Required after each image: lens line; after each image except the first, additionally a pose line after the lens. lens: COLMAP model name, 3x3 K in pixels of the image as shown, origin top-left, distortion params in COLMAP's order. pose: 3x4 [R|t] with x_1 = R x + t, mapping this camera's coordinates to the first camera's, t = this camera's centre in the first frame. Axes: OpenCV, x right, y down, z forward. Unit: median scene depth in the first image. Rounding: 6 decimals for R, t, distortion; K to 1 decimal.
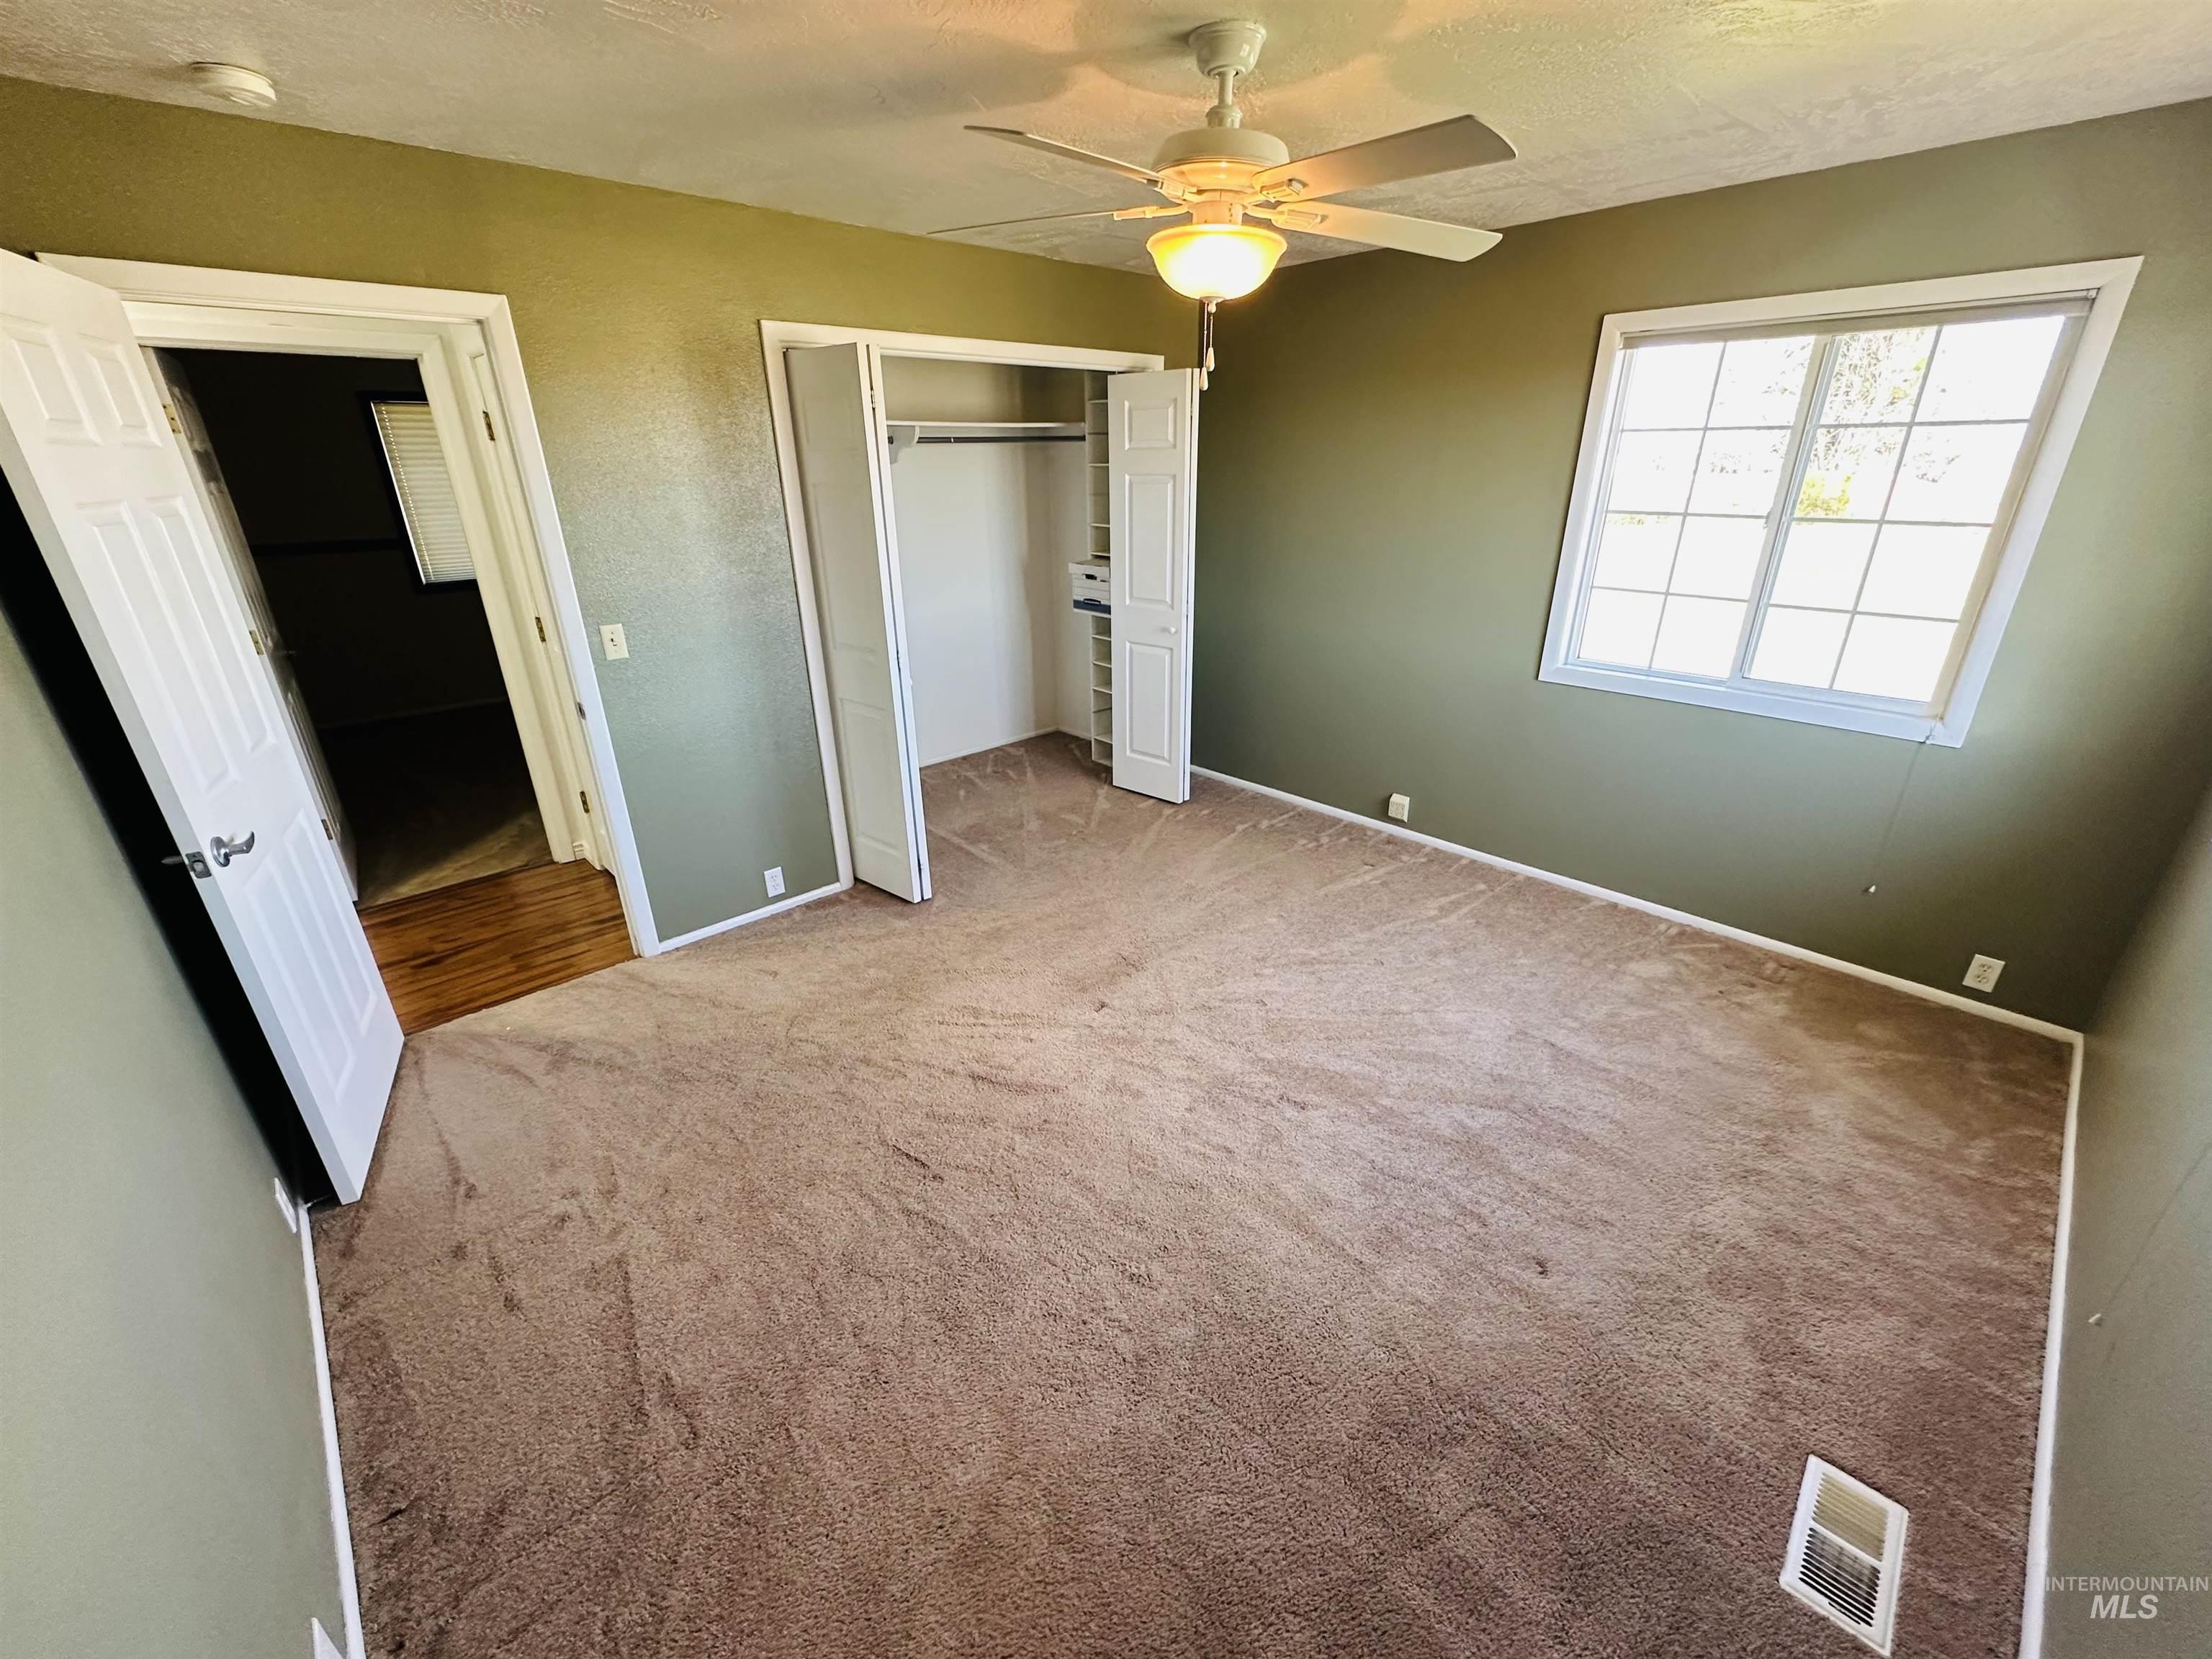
lens RADIAL K [[885.2, 0, 1110.0], [0, 885.2, 831.5], [0, 0, 1]] dist [-0.004146, 0.001116]
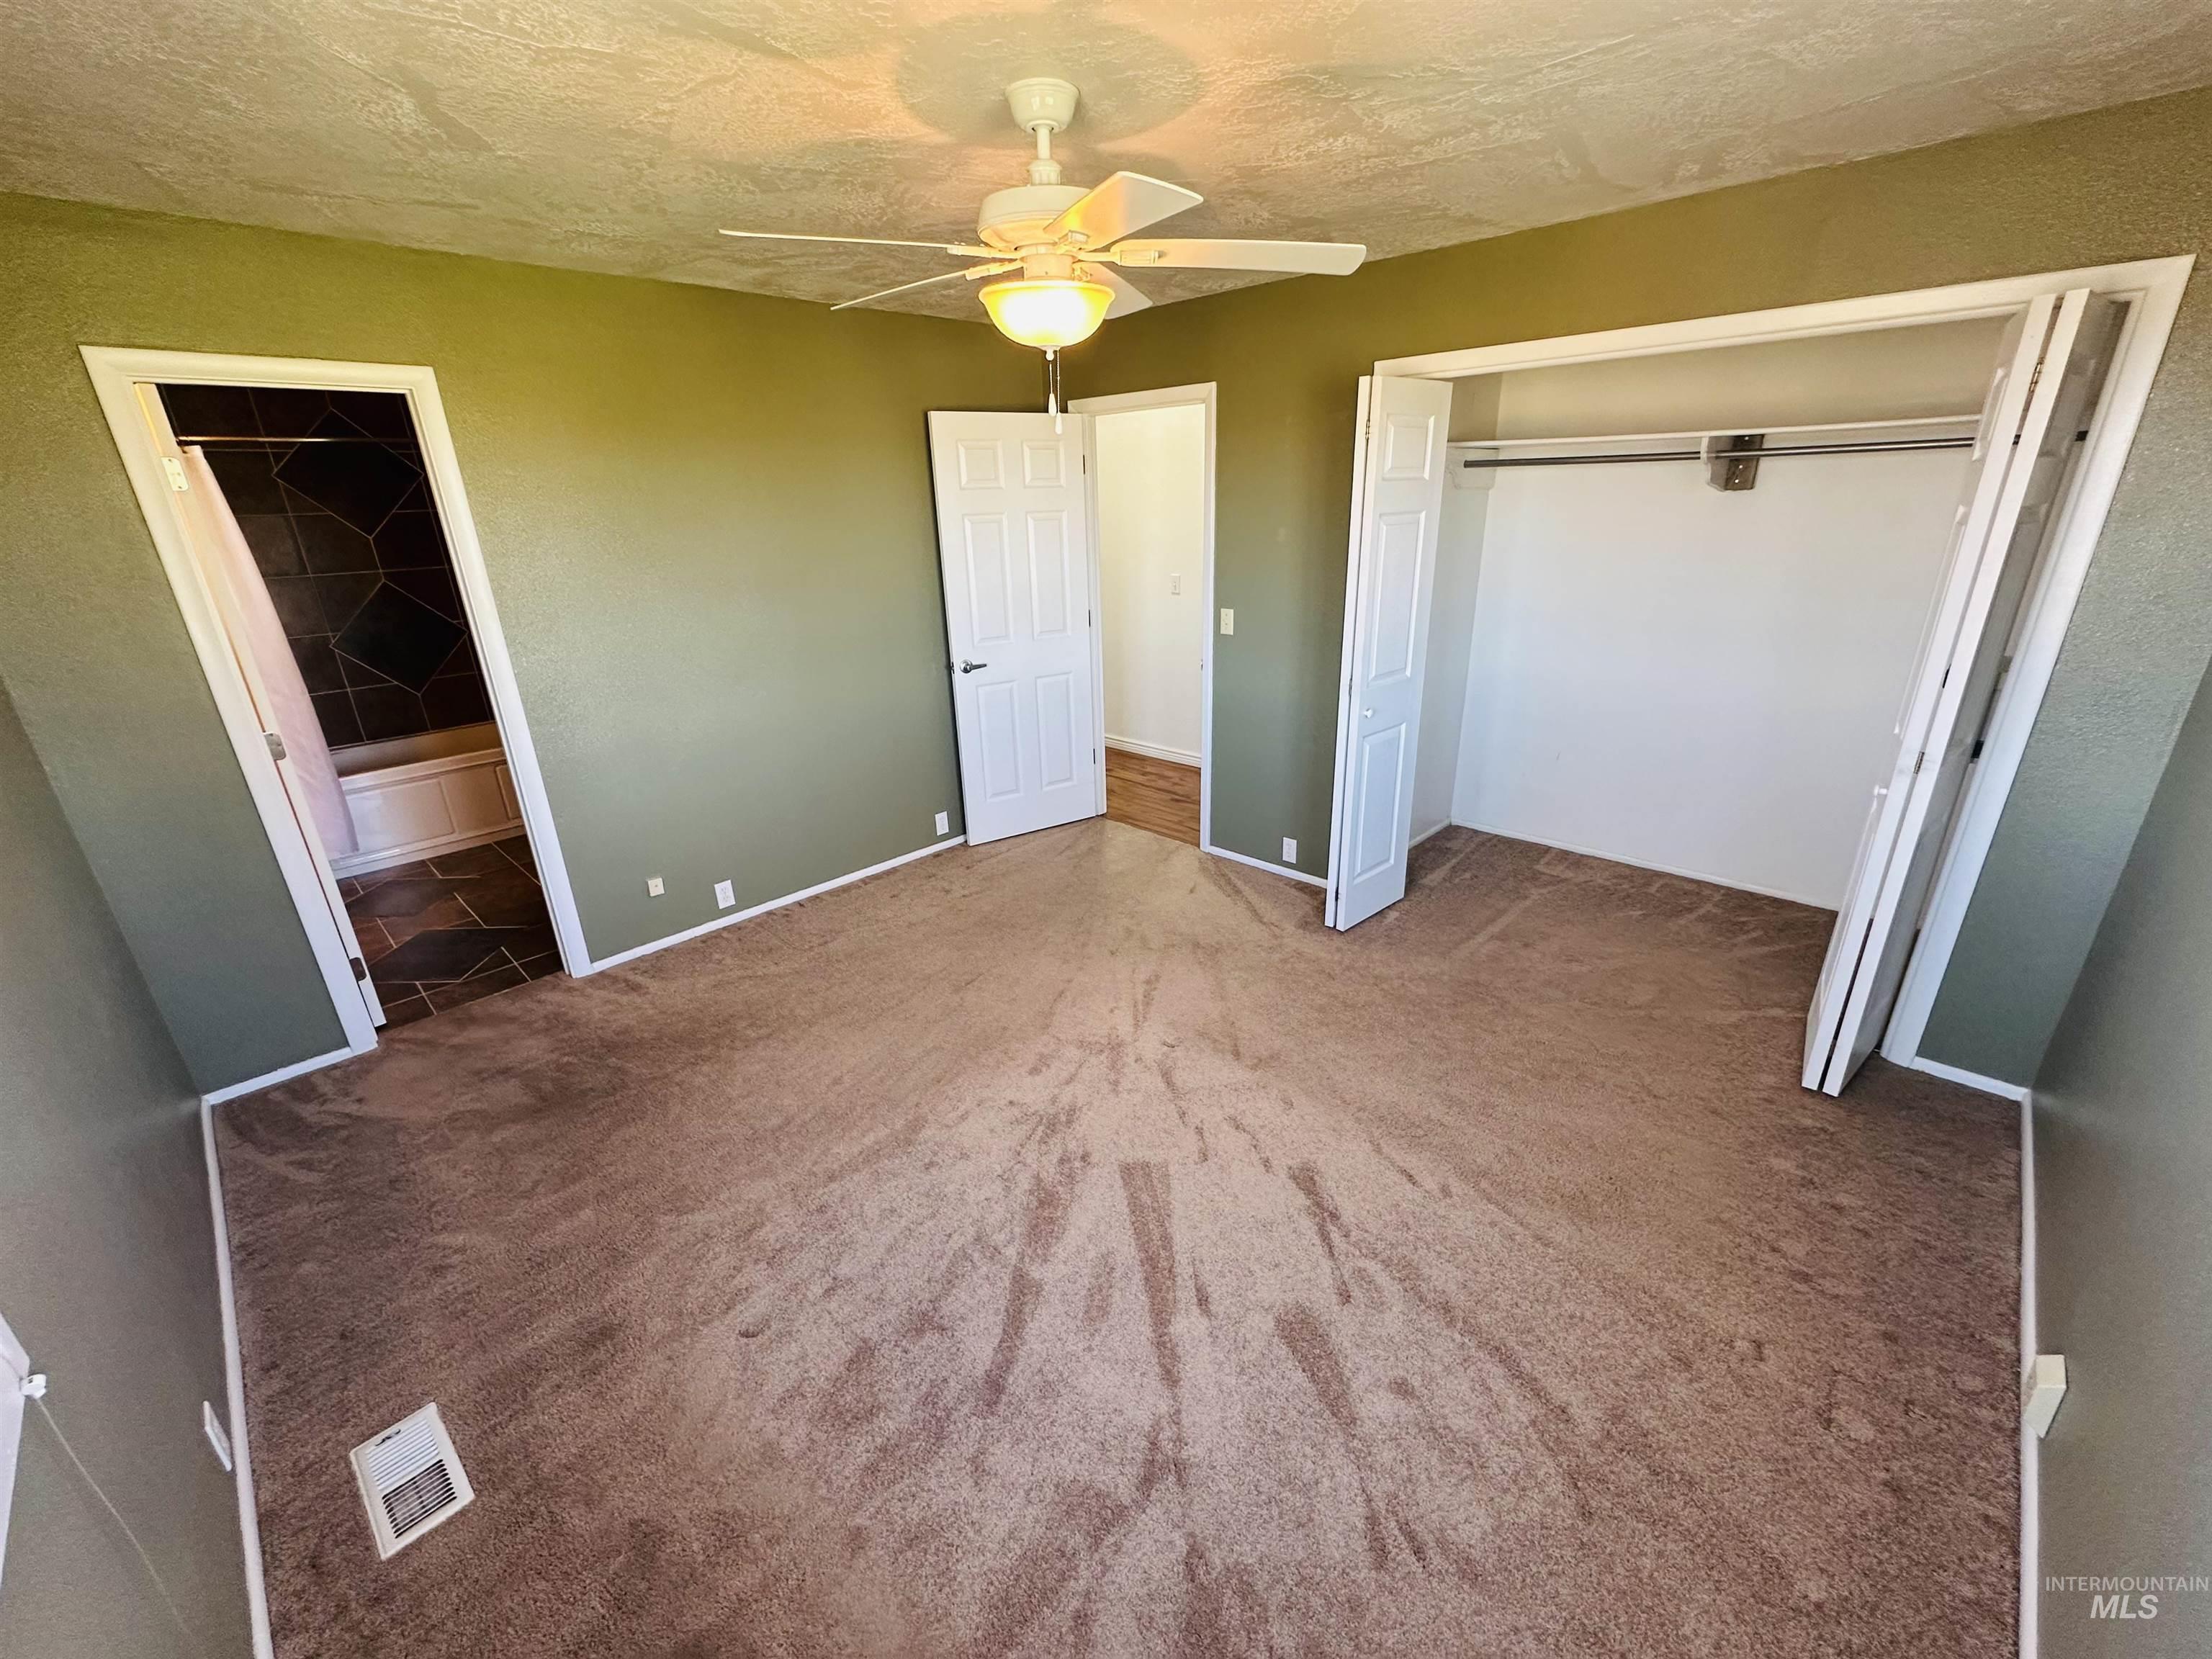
lens RADIAL K [[885.2, 0, 1098.3], [0, 885.2, 824.7], [0, 0, 1]] dist [-0.004146, 0.001116]
pose [[0.036179, 0.352652, -0.935055, 0.825472], [-0.363478, 0.876227, 0.316402, -0.299149], [0.930900, 0.328425, 0.159882, 0.694172]]
